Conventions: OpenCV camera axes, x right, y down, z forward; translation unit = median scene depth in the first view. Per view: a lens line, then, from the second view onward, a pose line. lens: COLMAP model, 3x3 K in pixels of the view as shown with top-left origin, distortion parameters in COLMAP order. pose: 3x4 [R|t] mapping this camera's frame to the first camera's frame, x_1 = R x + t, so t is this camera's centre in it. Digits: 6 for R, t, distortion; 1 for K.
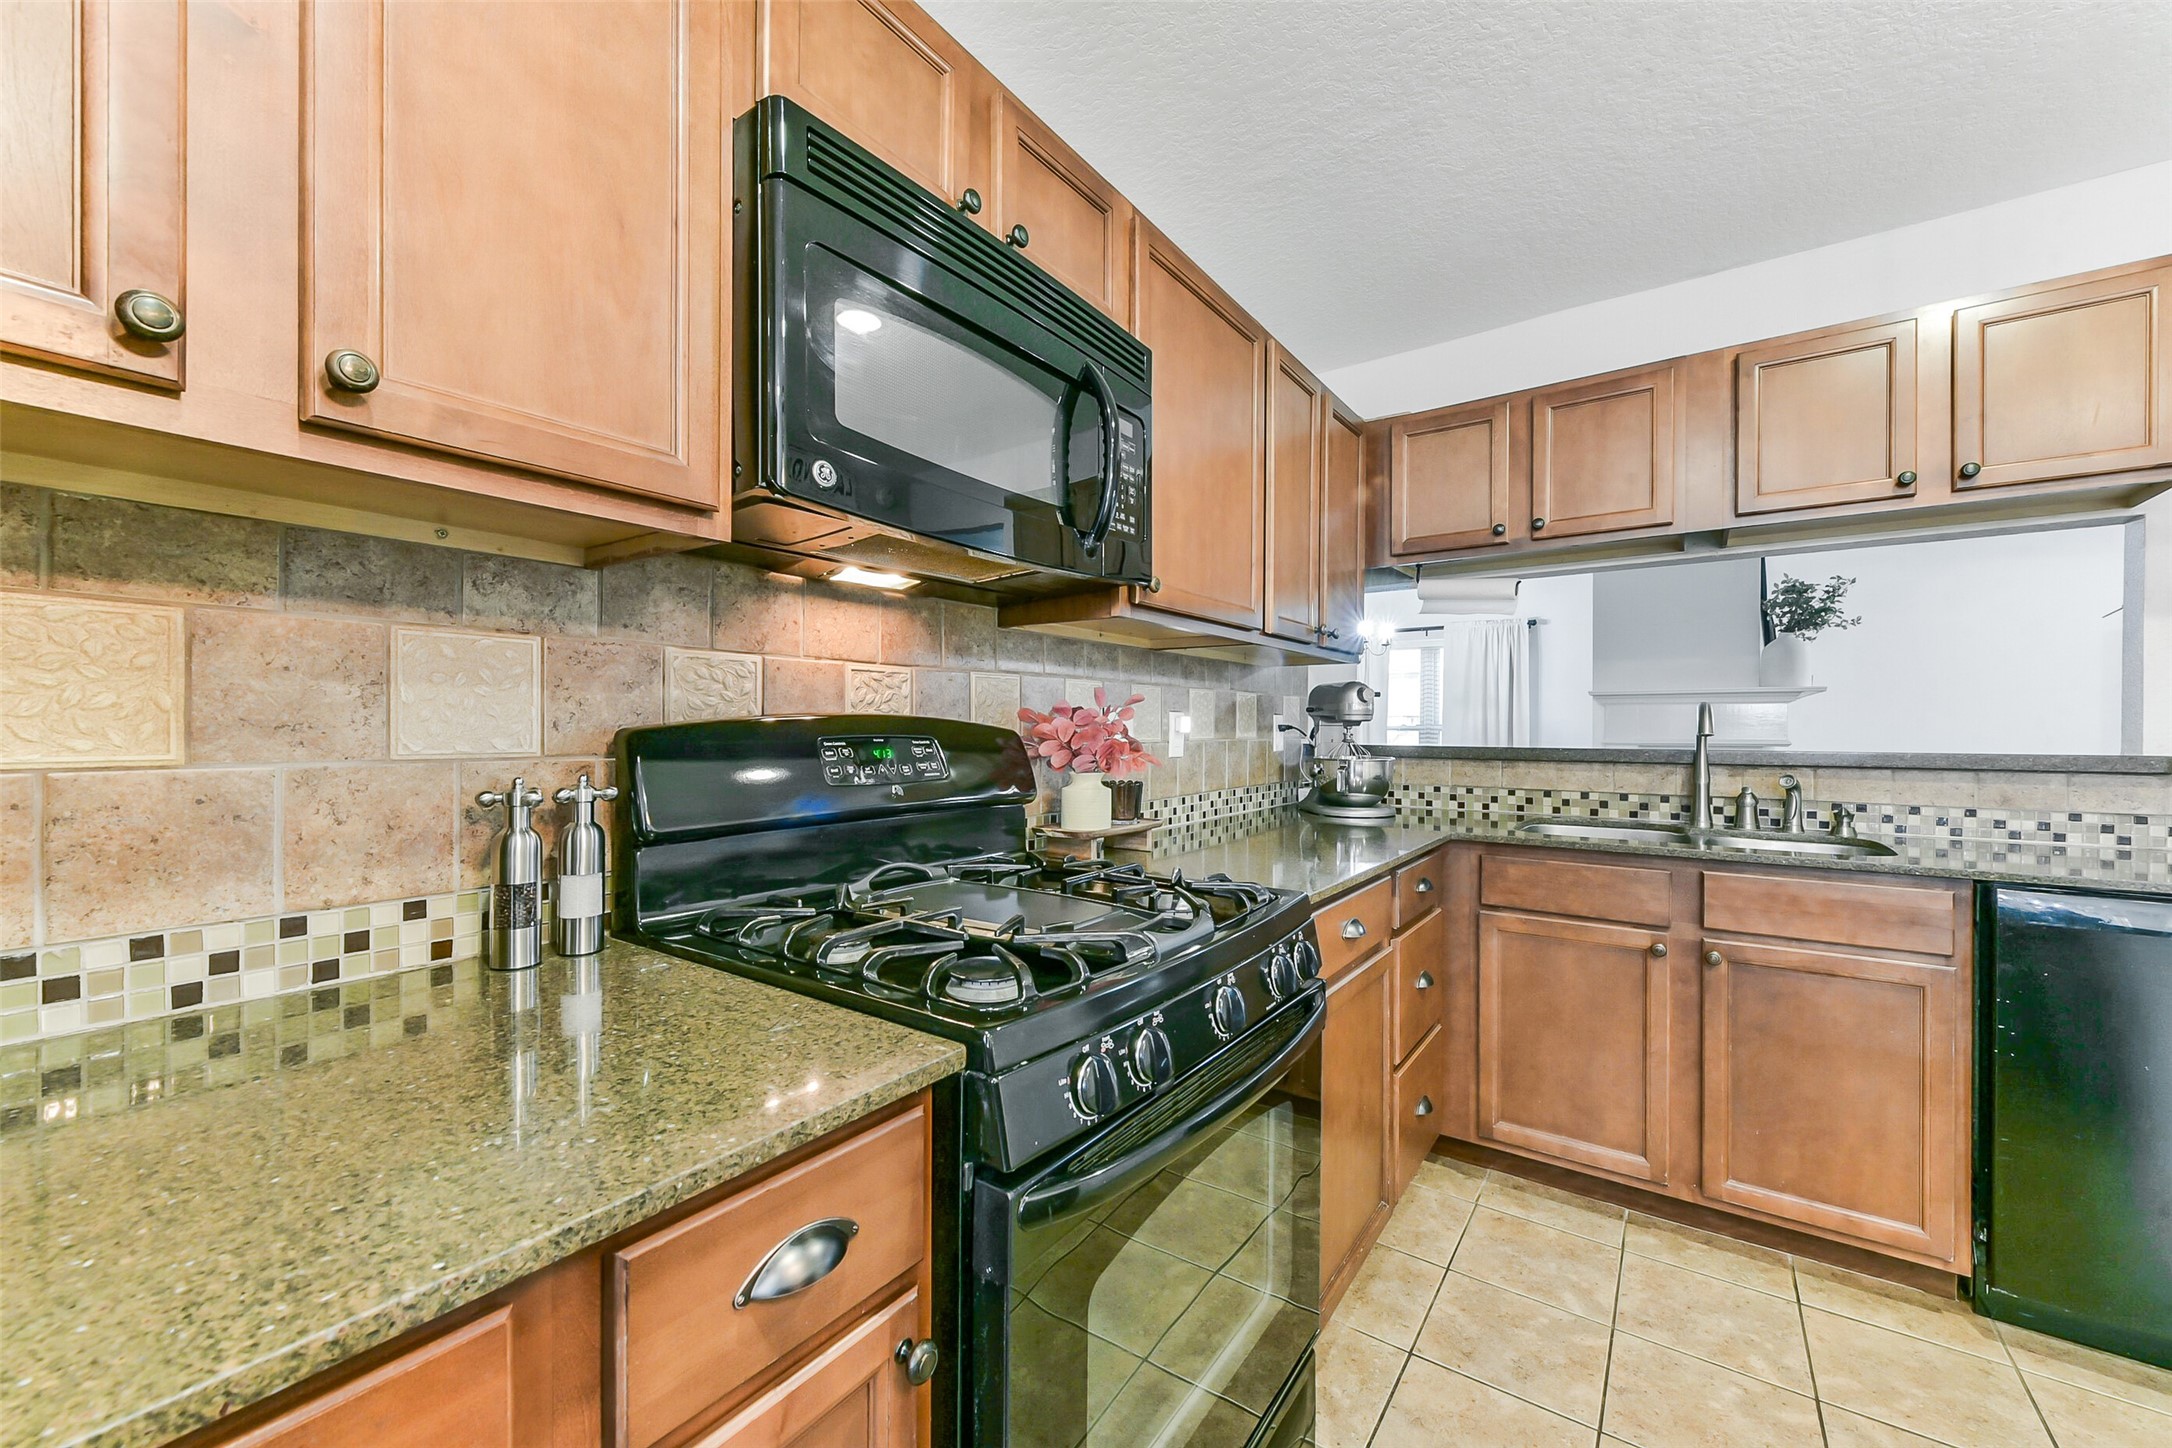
lens RADIAL K [[843.6, 0, 1082.5], [0, 843.6, 730.5], [0, 0, 1]] dist [0.005749, -0.002687]
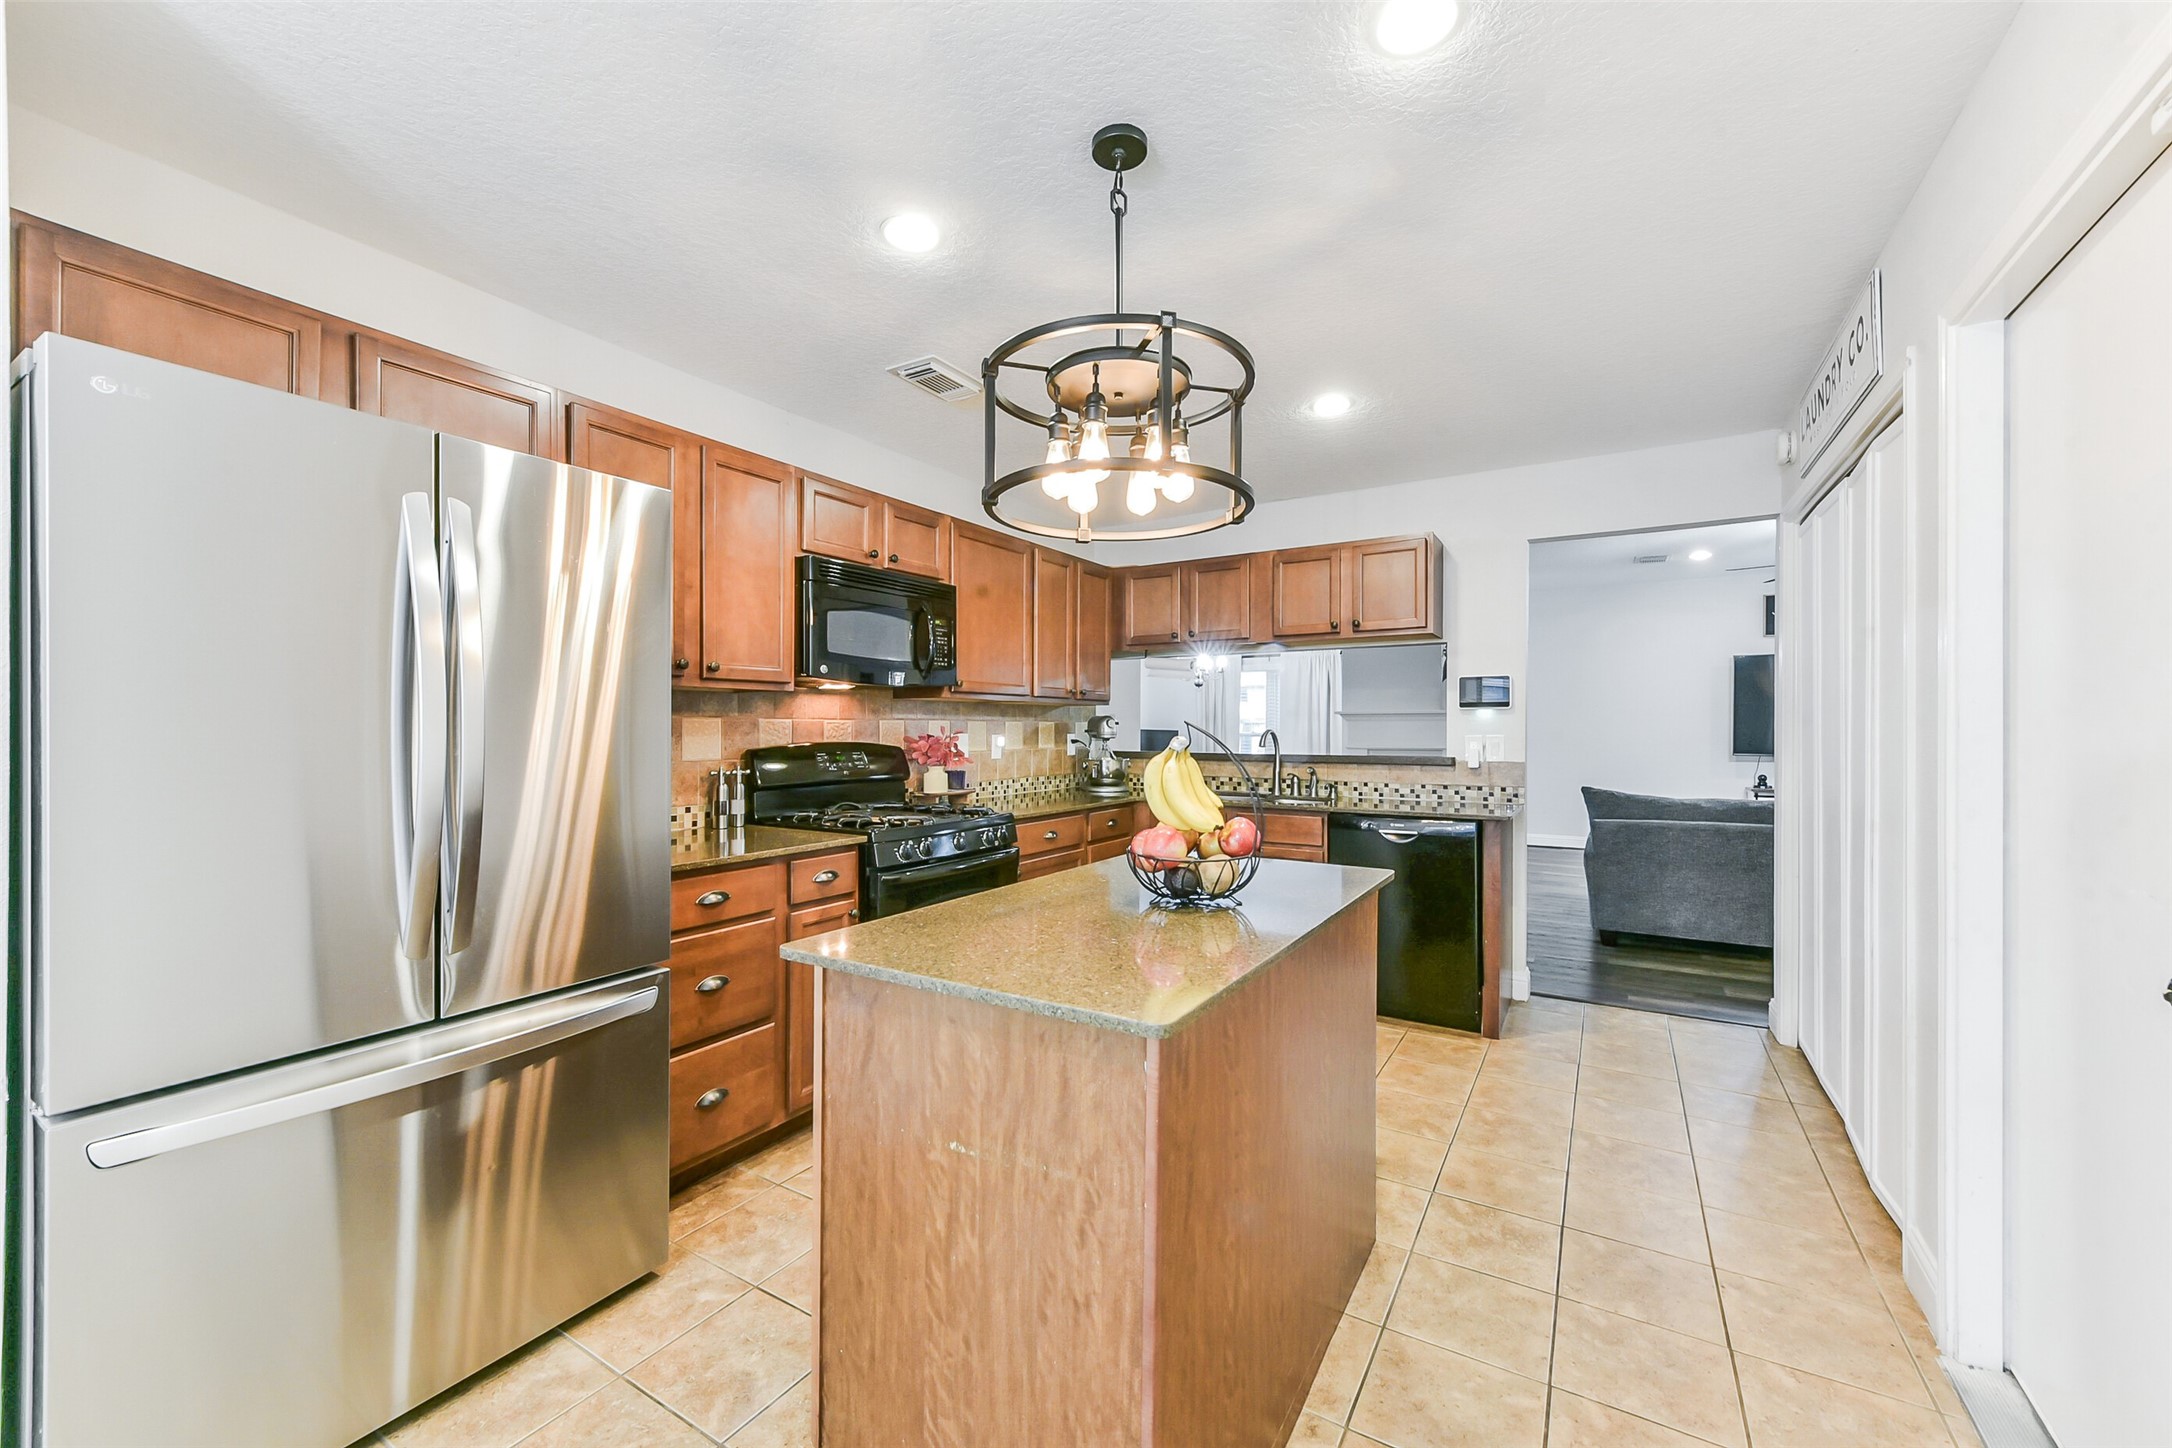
lens RADIAL K [[843.6, 0, 1084.8], [0, 843.6, 733.2], [0, 0, 1]] dist [0.005749, -0.002687]
pose [[0.997526, -0.001068, 0.070290, 0.199336], [0.000944, 0.999998, 0.001786, -0.032292], [-0.070292, -0.001715, 0.997525, -0.996706]]
